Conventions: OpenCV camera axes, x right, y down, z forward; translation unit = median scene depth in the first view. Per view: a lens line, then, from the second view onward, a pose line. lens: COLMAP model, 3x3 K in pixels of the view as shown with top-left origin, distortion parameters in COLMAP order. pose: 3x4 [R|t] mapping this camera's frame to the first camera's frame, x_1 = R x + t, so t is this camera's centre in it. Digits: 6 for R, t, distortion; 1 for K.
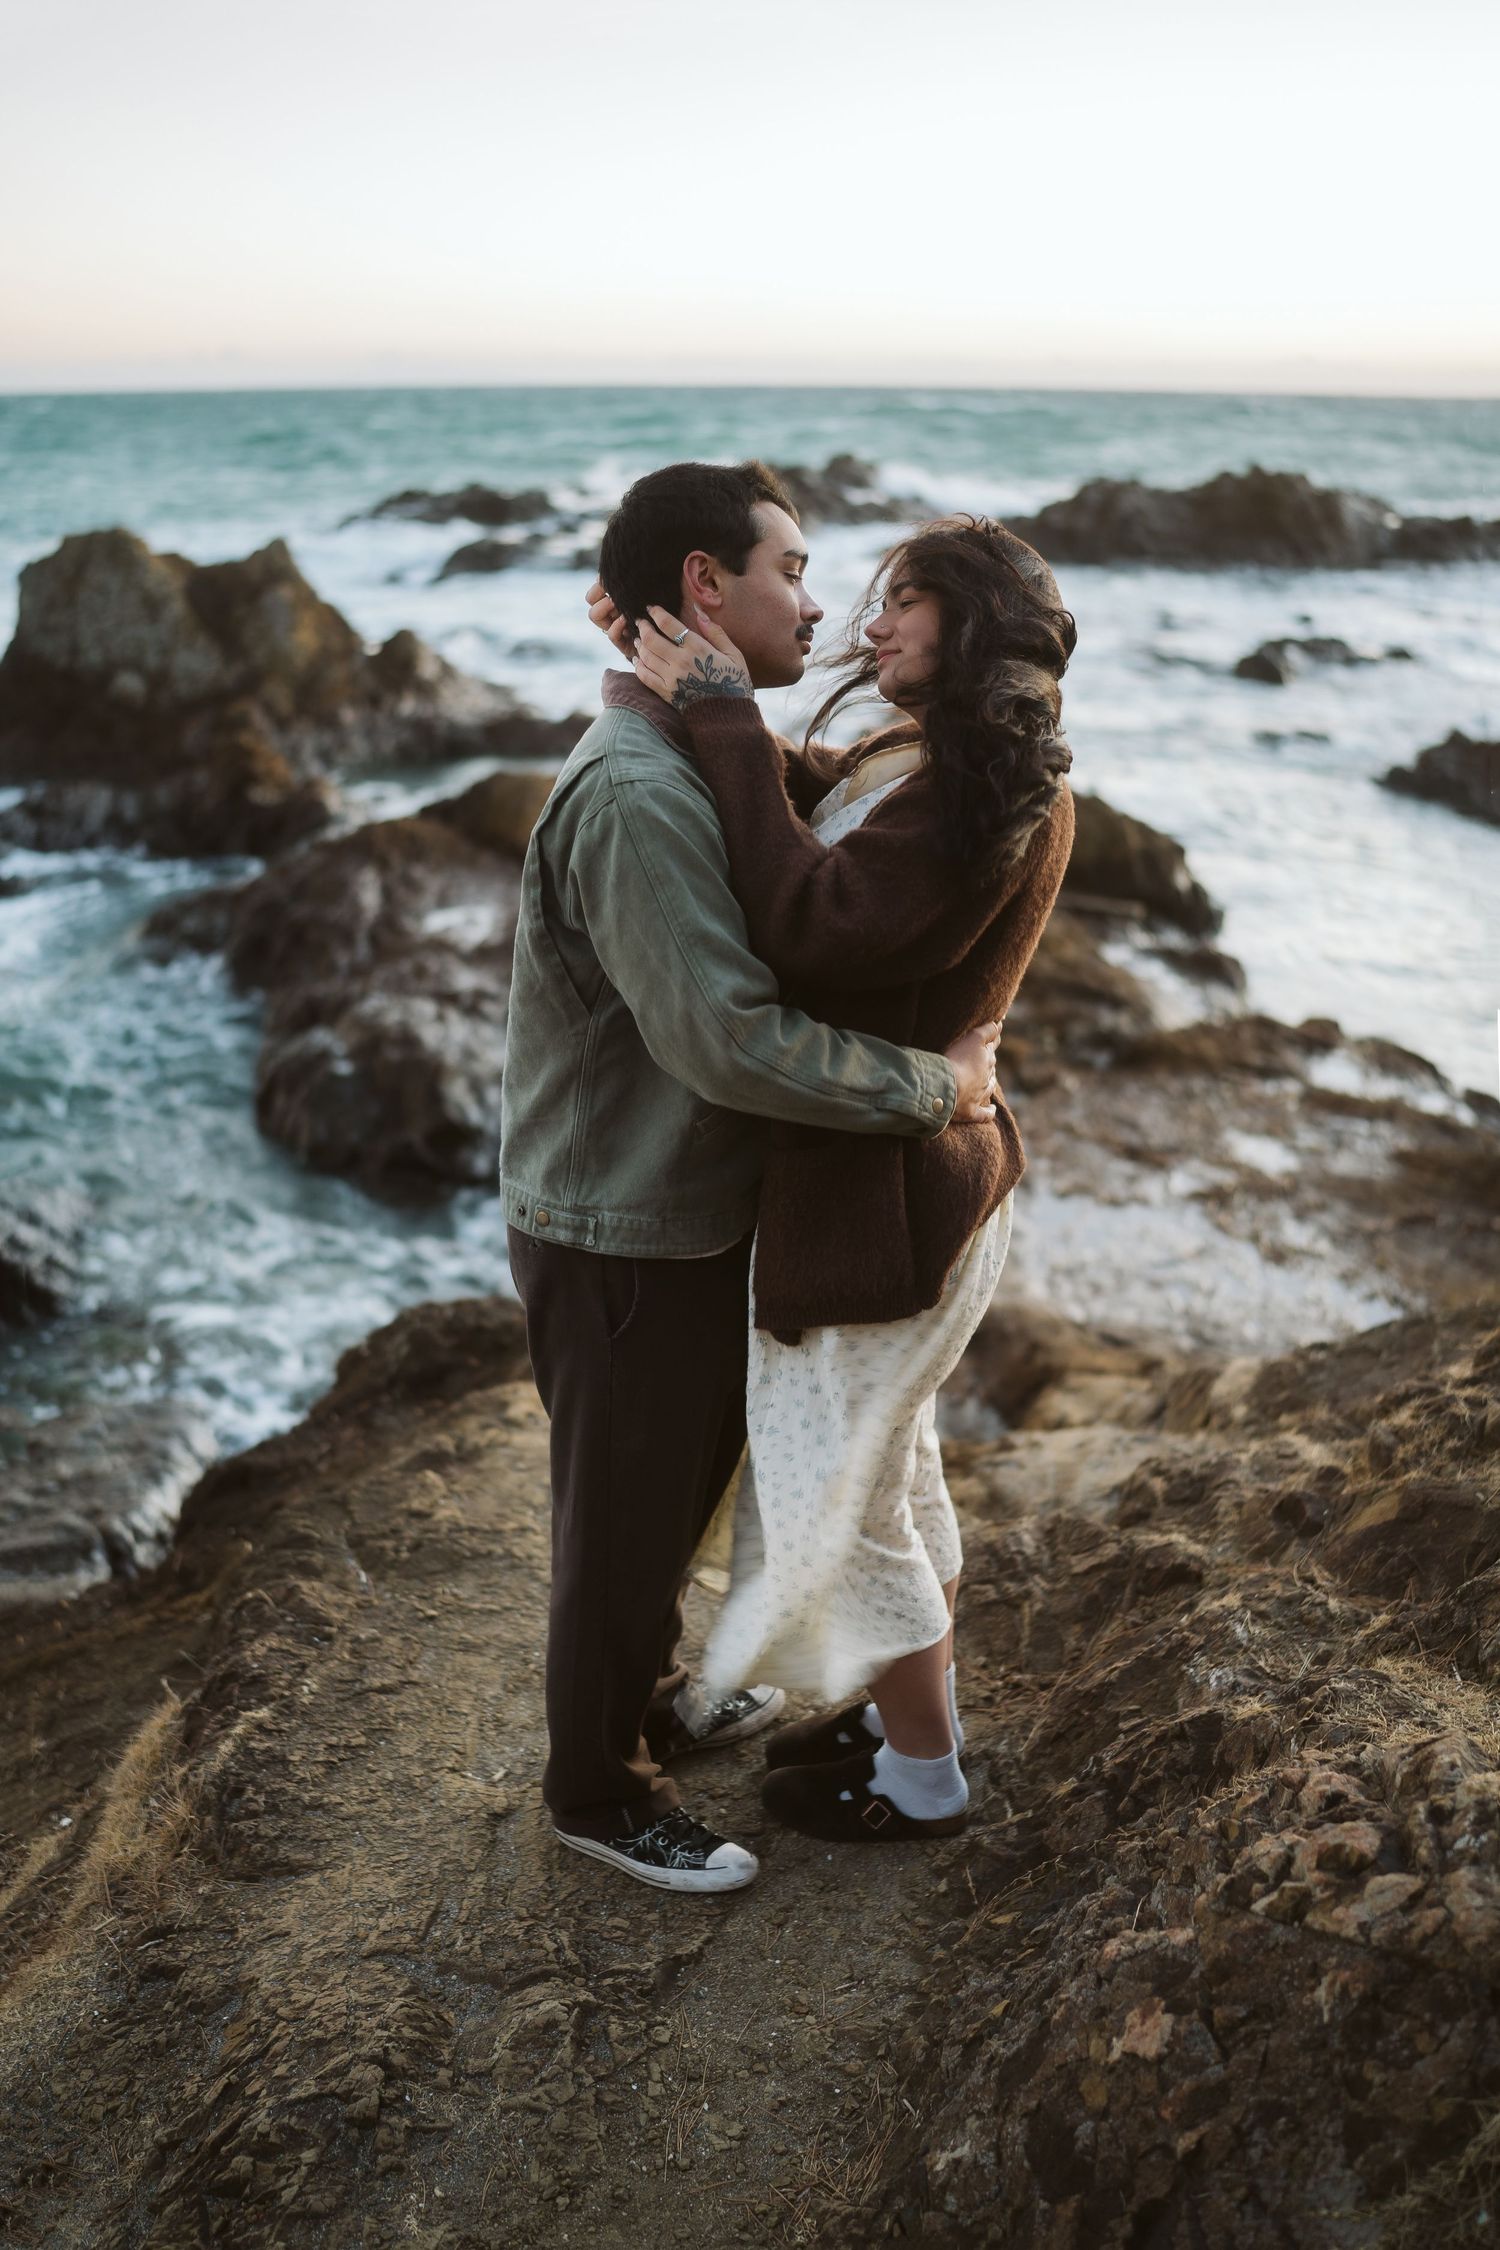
lens RADIAL K [[2159.6, 0, 743.1], [0, 2159.6, 1137.2], [0, 0, 1]] dist [-0.200803, 0.239443]
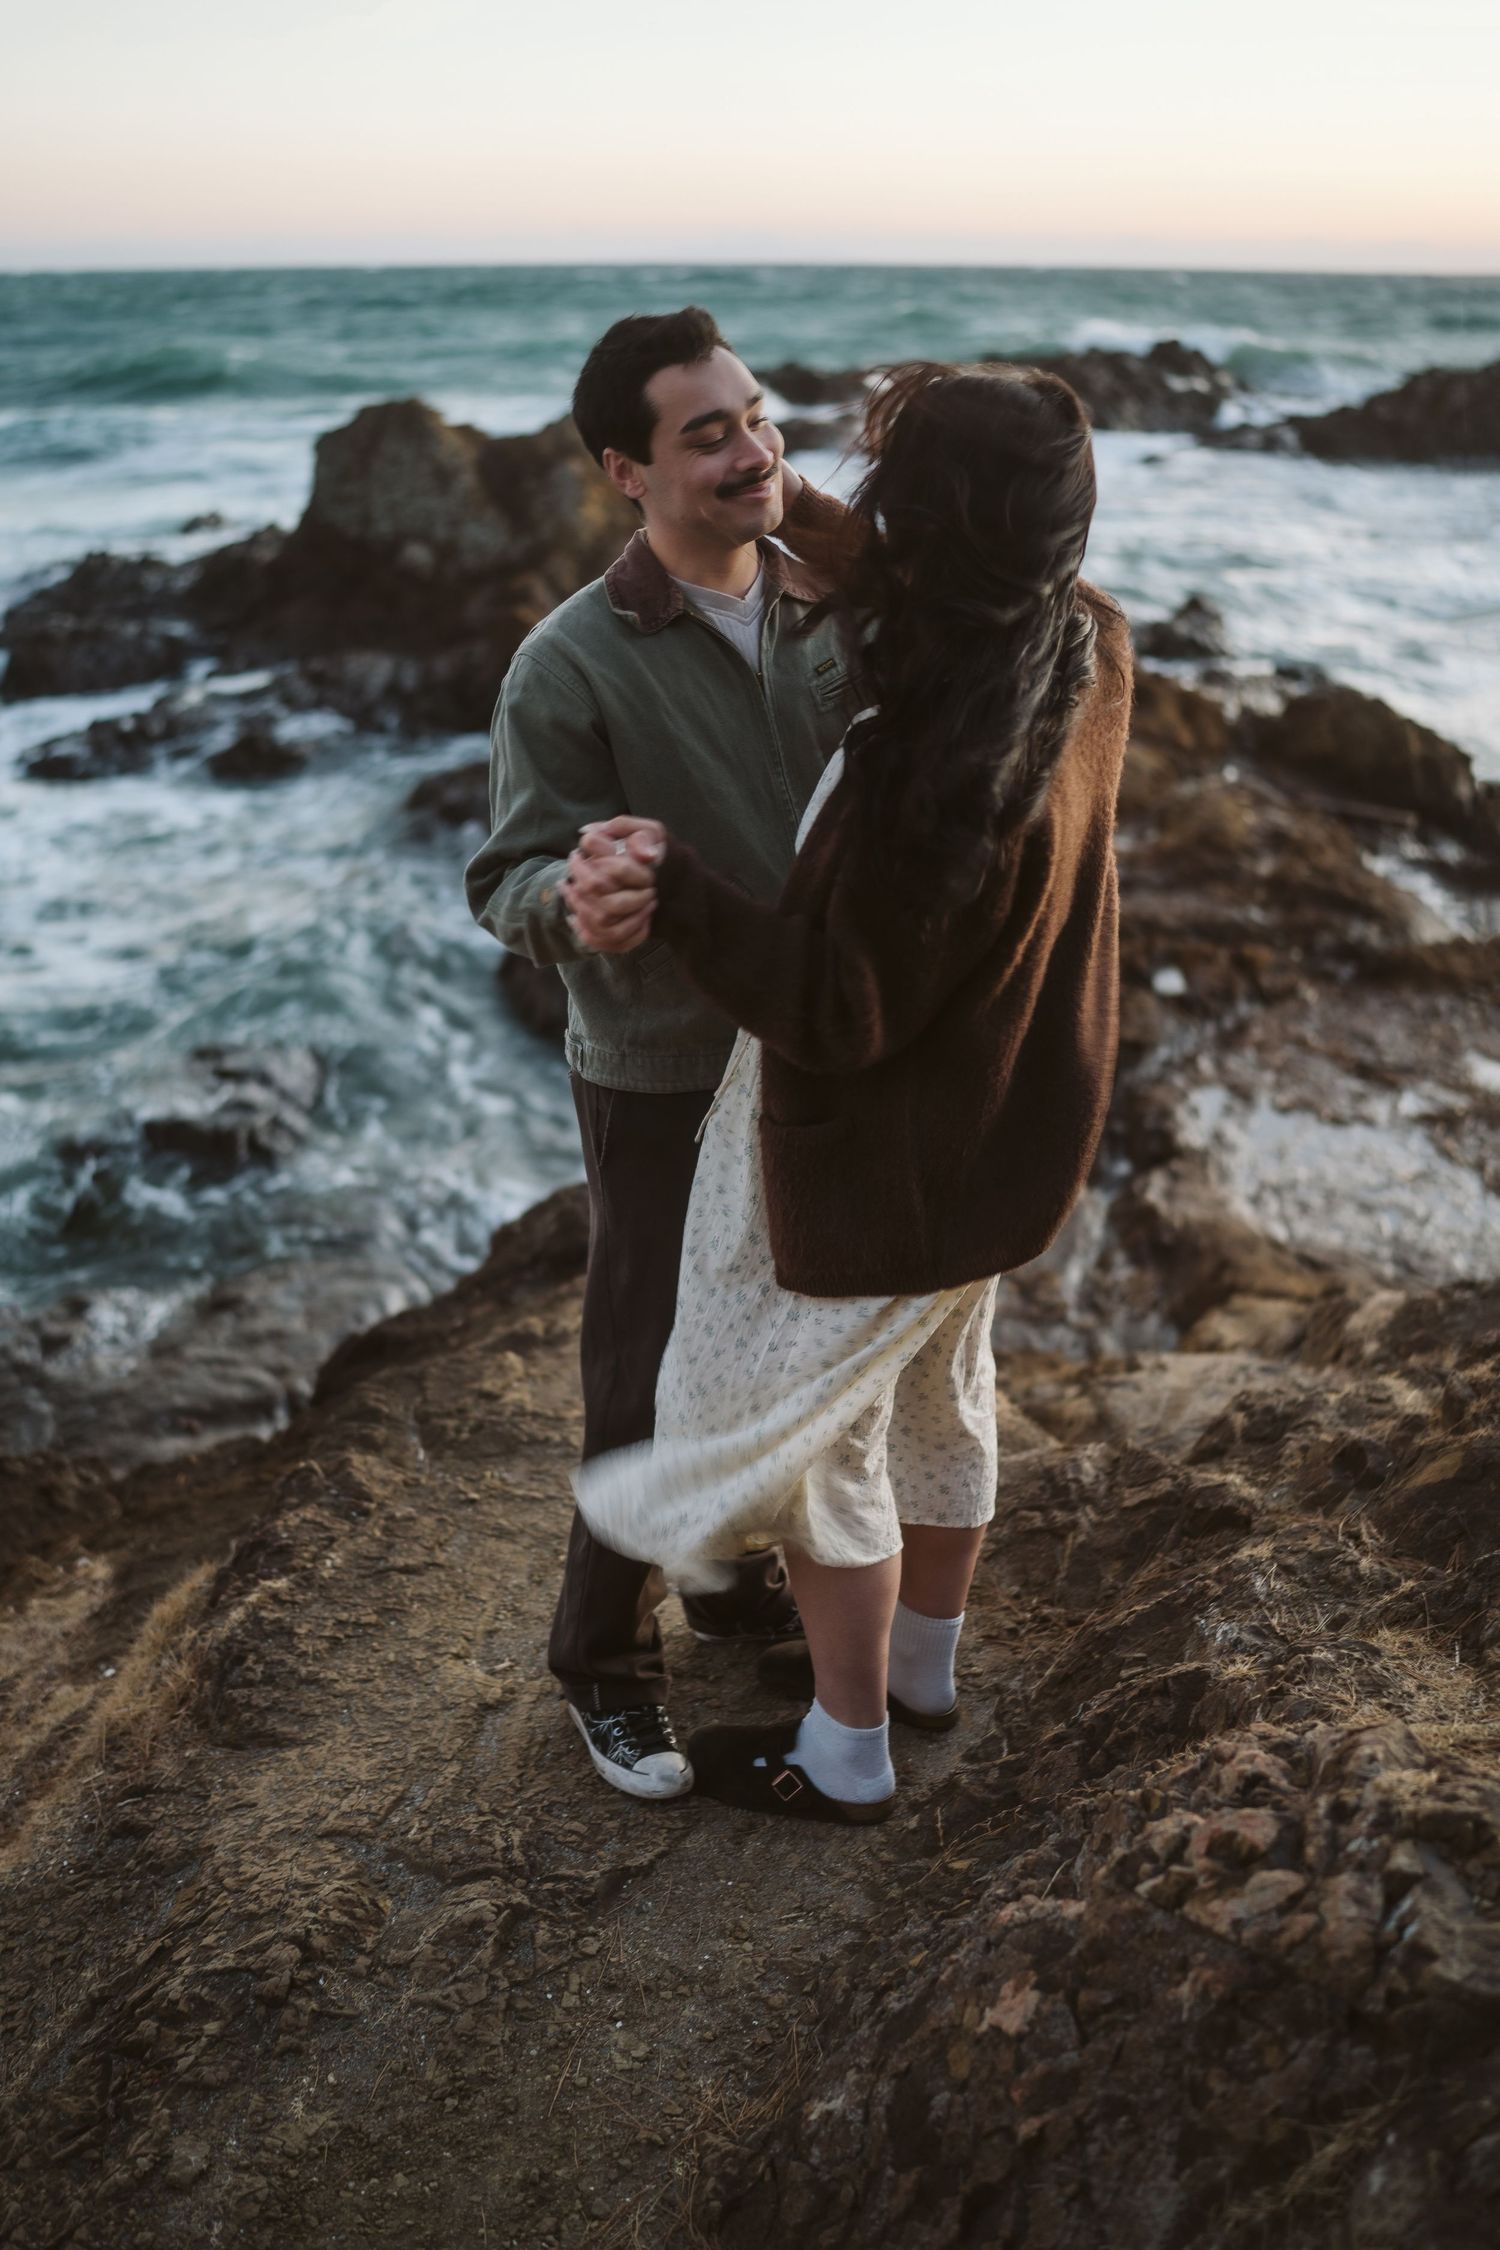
lens RADIAL K [[2159.6, 0, 743.1], [0, 2159.6, 1137.2], [0, 0, 1]] dist [-0.200803, 0.239443]
pose [[0.989008, 0.056083, -0.136813, 0.108751], [-0.048971, 0.997295, 0.054815, -0.003862], [0.139517, -0.047513, 0.989079, 0.043056]]
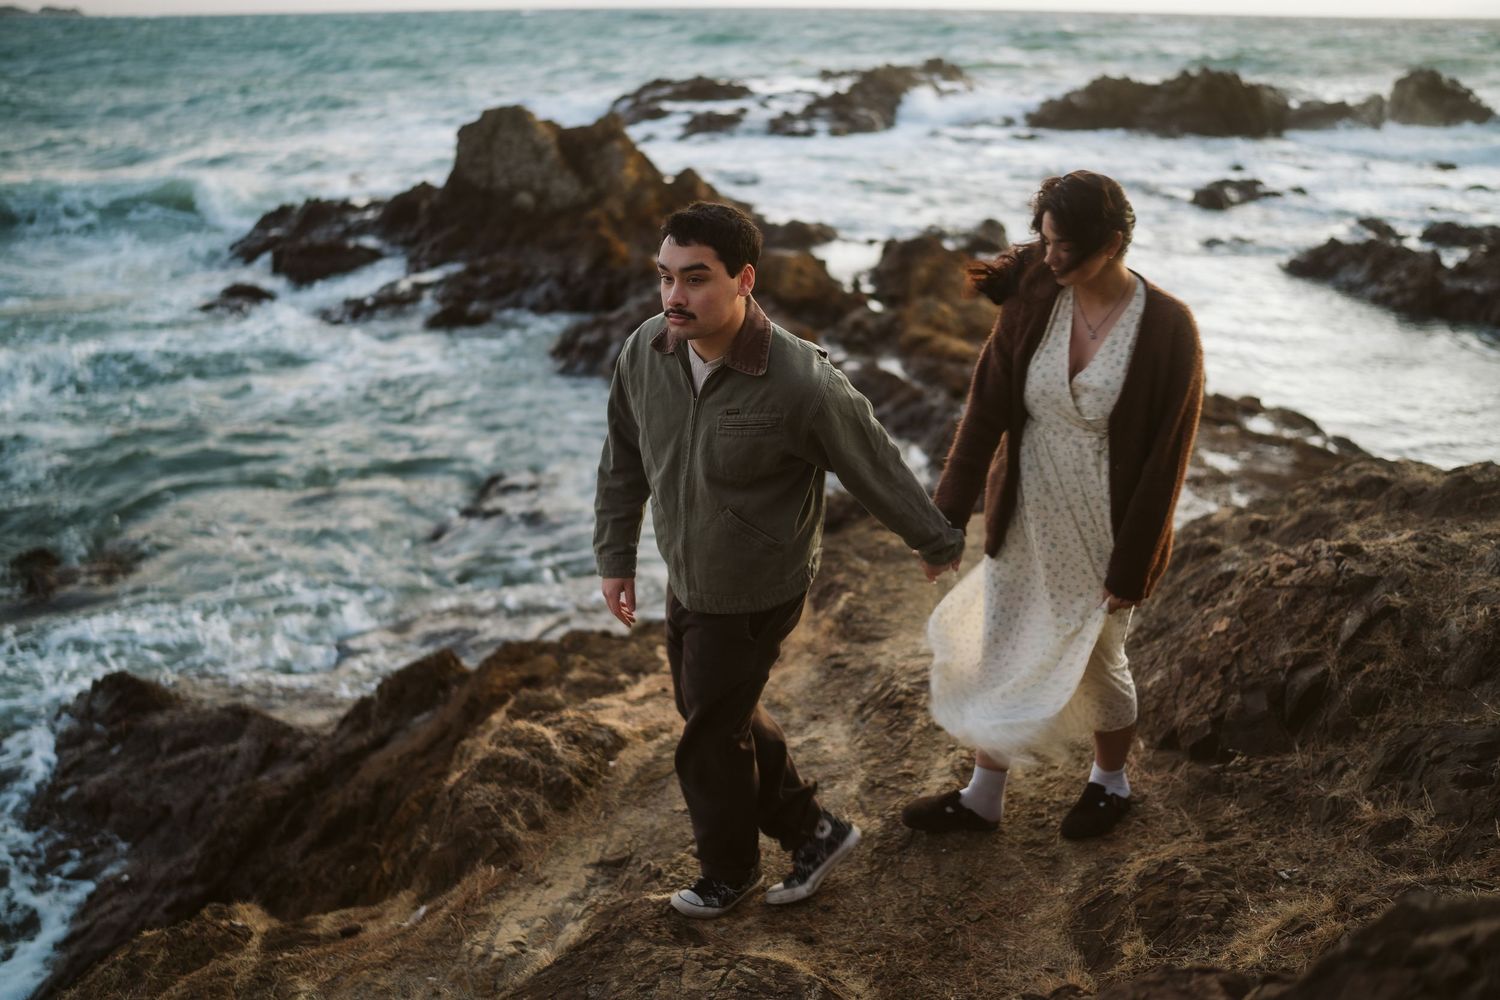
lens RADIAL K [[1449.4, 0, 750.0], [0, 1449.4, 500.0], [0, 0, 1]] dist [-0.201166, 0.265075]
pose [[0.997644, 0.021220, -0.065236, -0.224380], [-0.021715, 0.999740, -0.006885, 0.164865], [0.065073, 0.008286, 0.997846, -0.695901]]
